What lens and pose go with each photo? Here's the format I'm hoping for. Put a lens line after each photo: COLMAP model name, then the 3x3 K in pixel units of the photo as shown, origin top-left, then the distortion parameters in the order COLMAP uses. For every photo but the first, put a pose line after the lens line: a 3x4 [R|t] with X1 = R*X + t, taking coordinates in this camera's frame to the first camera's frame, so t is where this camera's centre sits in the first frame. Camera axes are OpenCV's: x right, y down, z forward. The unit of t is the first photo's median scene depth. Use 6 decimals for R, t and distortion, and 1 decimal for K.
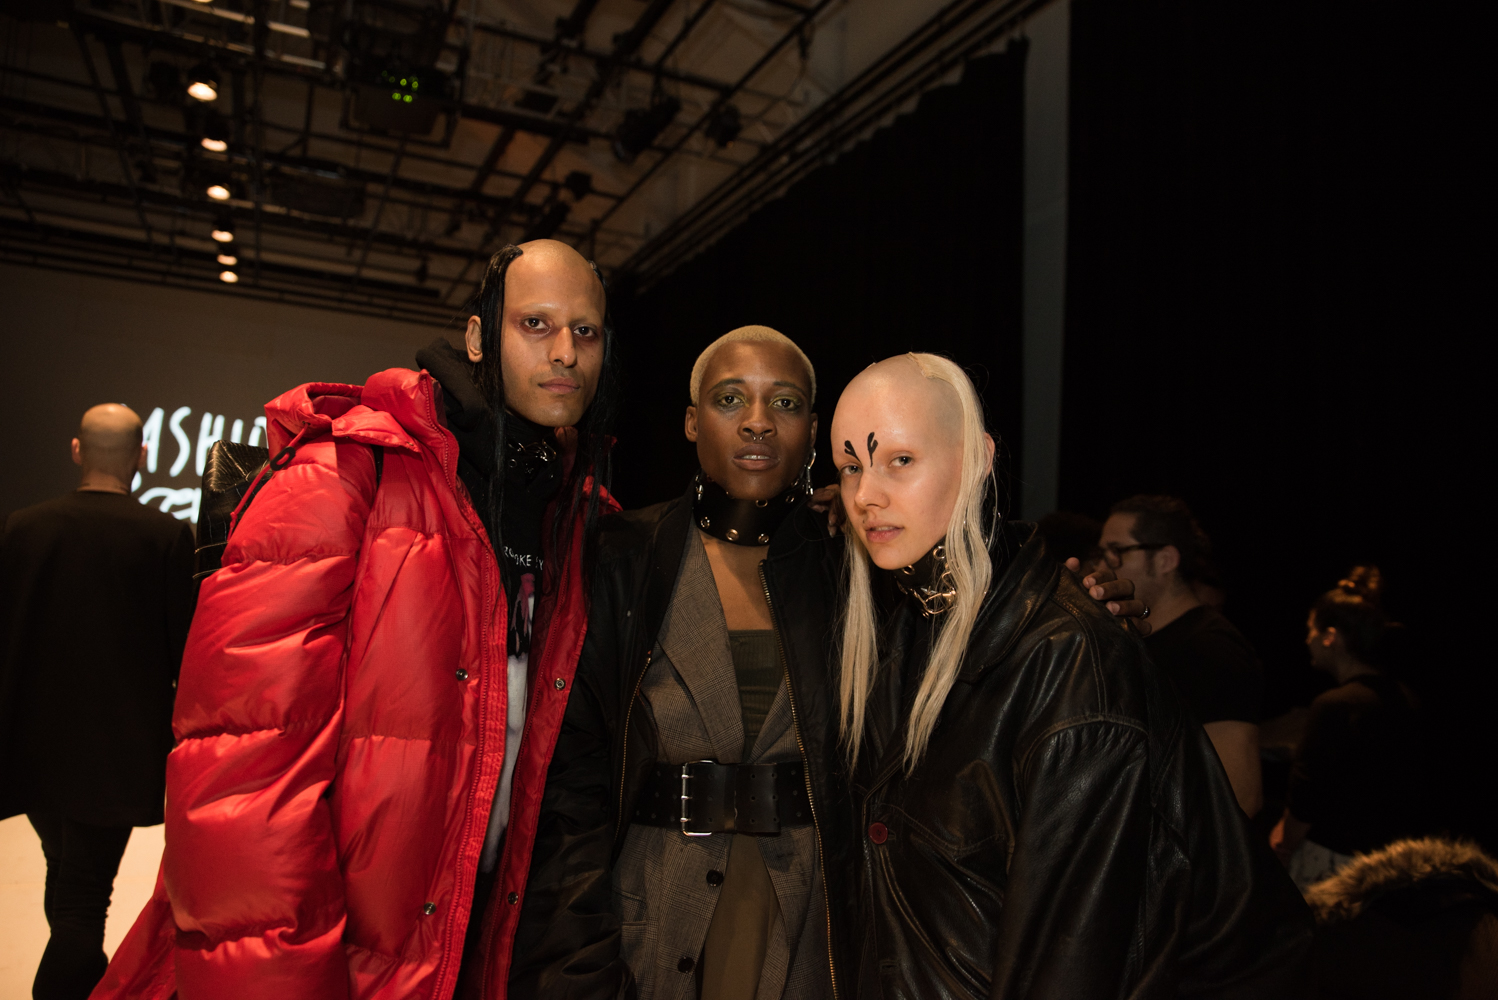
lens RADIAL K [[944.6, 0, 746.9], [0, 944.6, 500.6], [0, 0, 1]] dist [-0.121403, 0.058015]
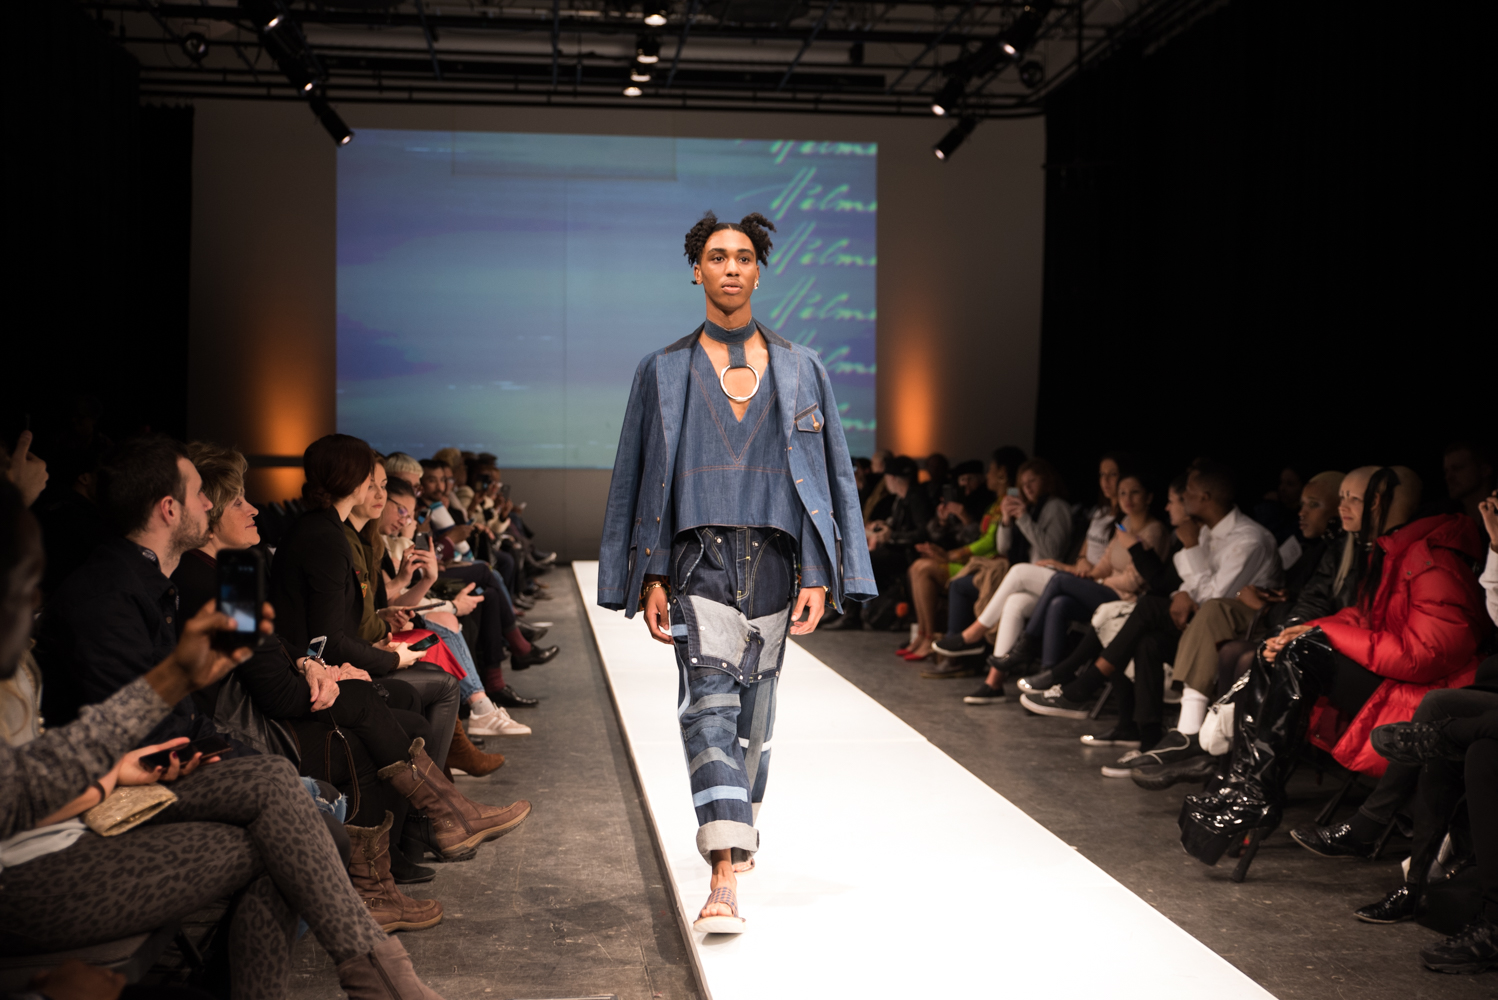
lens RADIAL K [[1885.8, 0, 730.4], [0, 1885.8, 497.1], [0, 0, 1]] dist [0.009865, 0.219912]
pose [[0.943945, -0.047236, -0.326705, 0.055739], [0.082985, 0.991881, 0.096359, -0.037716], [0.319501, -0.118069, 0.940202, -0.614861]]
